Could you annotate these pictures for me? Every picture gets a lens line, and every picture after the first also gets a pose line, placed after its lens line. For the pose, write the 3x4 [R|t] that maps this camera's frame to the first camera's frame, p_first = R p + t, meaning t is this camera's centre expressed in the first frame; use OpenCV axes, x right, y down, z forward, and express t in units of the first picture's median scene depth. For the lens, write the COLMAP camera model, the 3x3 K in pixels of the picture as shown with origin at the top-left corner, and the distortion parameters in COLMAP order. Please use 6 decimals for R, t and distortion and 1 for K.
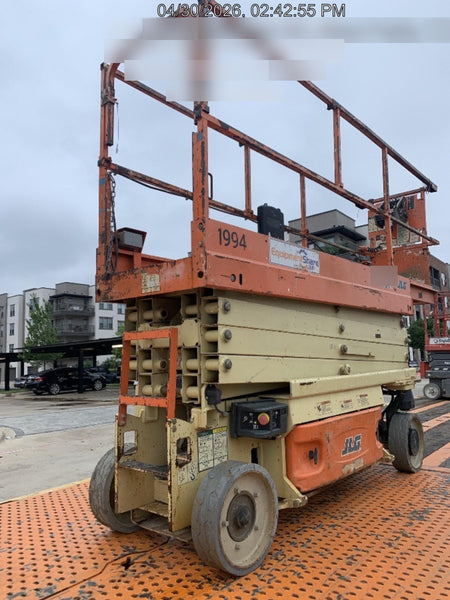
lens RADIAL K [[456.2, 0, 222.5], [0, 456.2, 295.8], [0, 0, 1]] dist [0.056687, -0.026686]
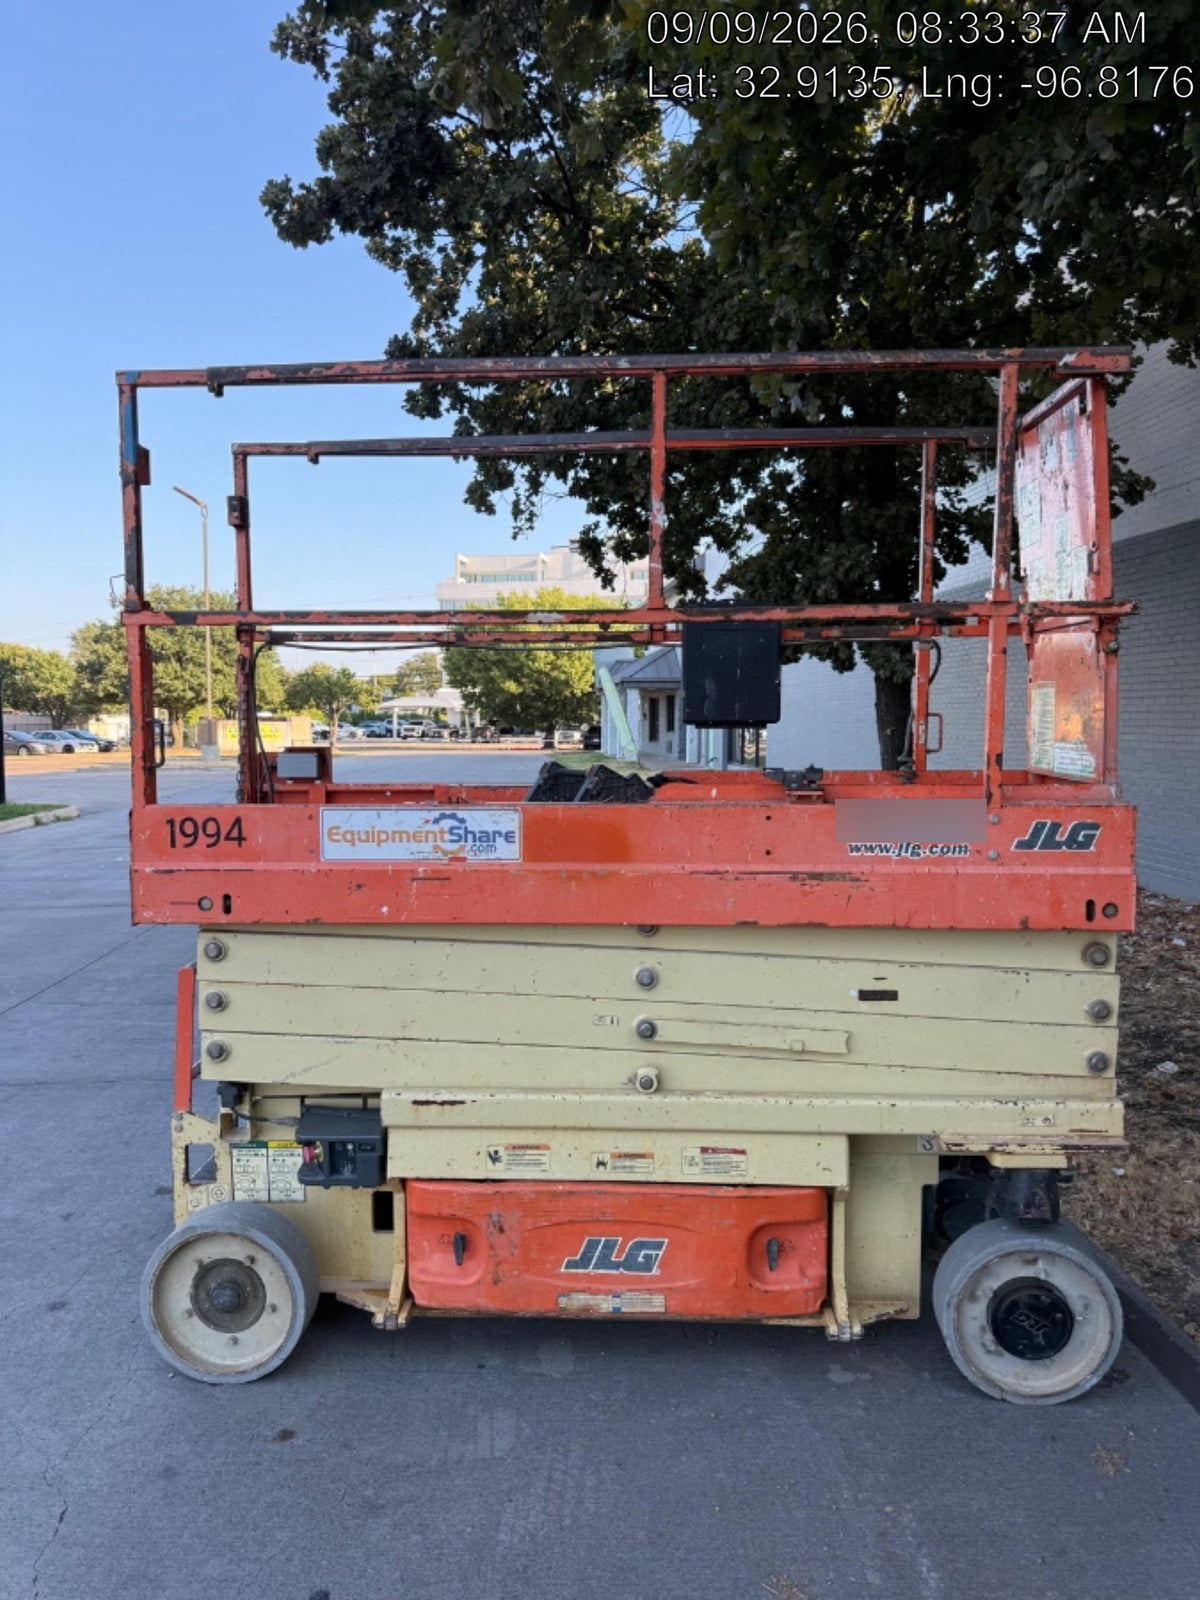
lens RADIAL K [[1139.7, 0, 595.3], [0, 1139.7, 798.6], [0, 0, 1]] dist [0.068050, -0.009045]
pose [[0.621283, 0.091432, -0.778233, 1.209889], [0.090726, 0.978096, 0.187342, -0.332827], [0.778316, -0.186998, 0.599379, 0.484688]]
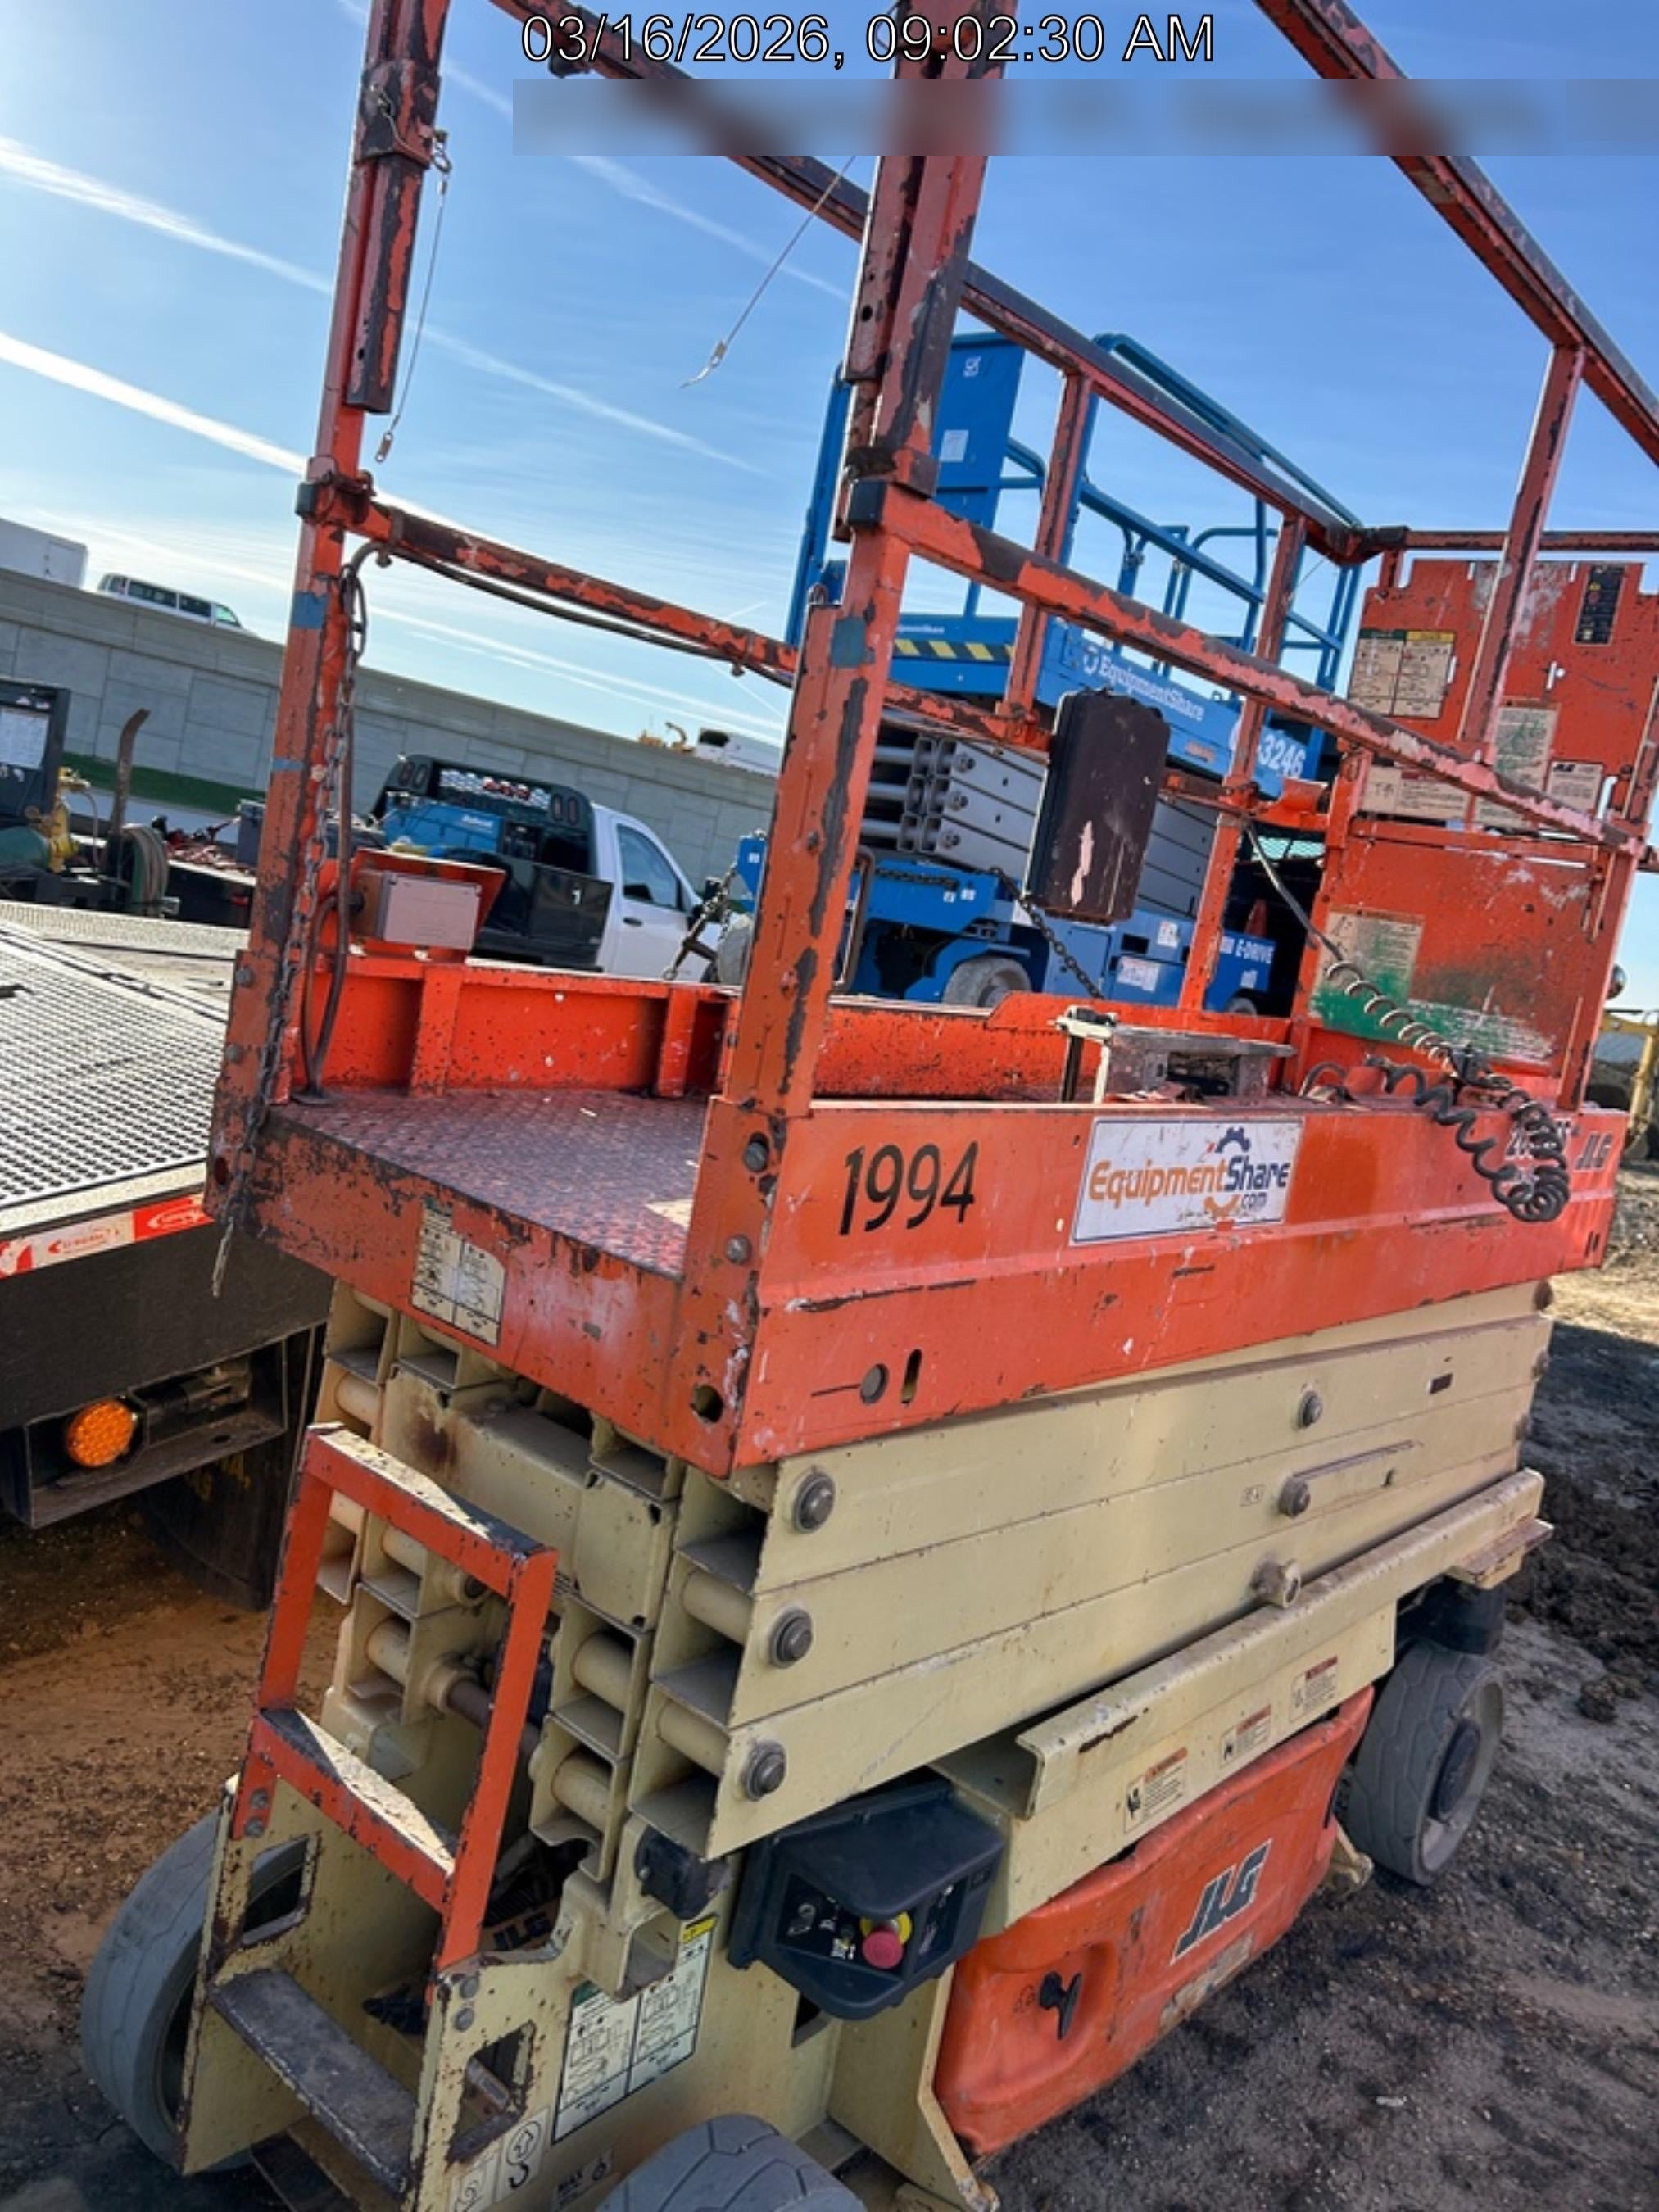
lens RADIAL K [[1681.8, 0, 844.2], [0, 1681.8, 1094.0], [0, 0, 1]] dist [0.056687, -0.026686]
pose [[0.981061, 0.187745, 0.047649, -0.041709], [-0.193686, 0.948253, 0.251597, -0.295183], [0.002053, -0.256061, 0.966659, 0.283995]]
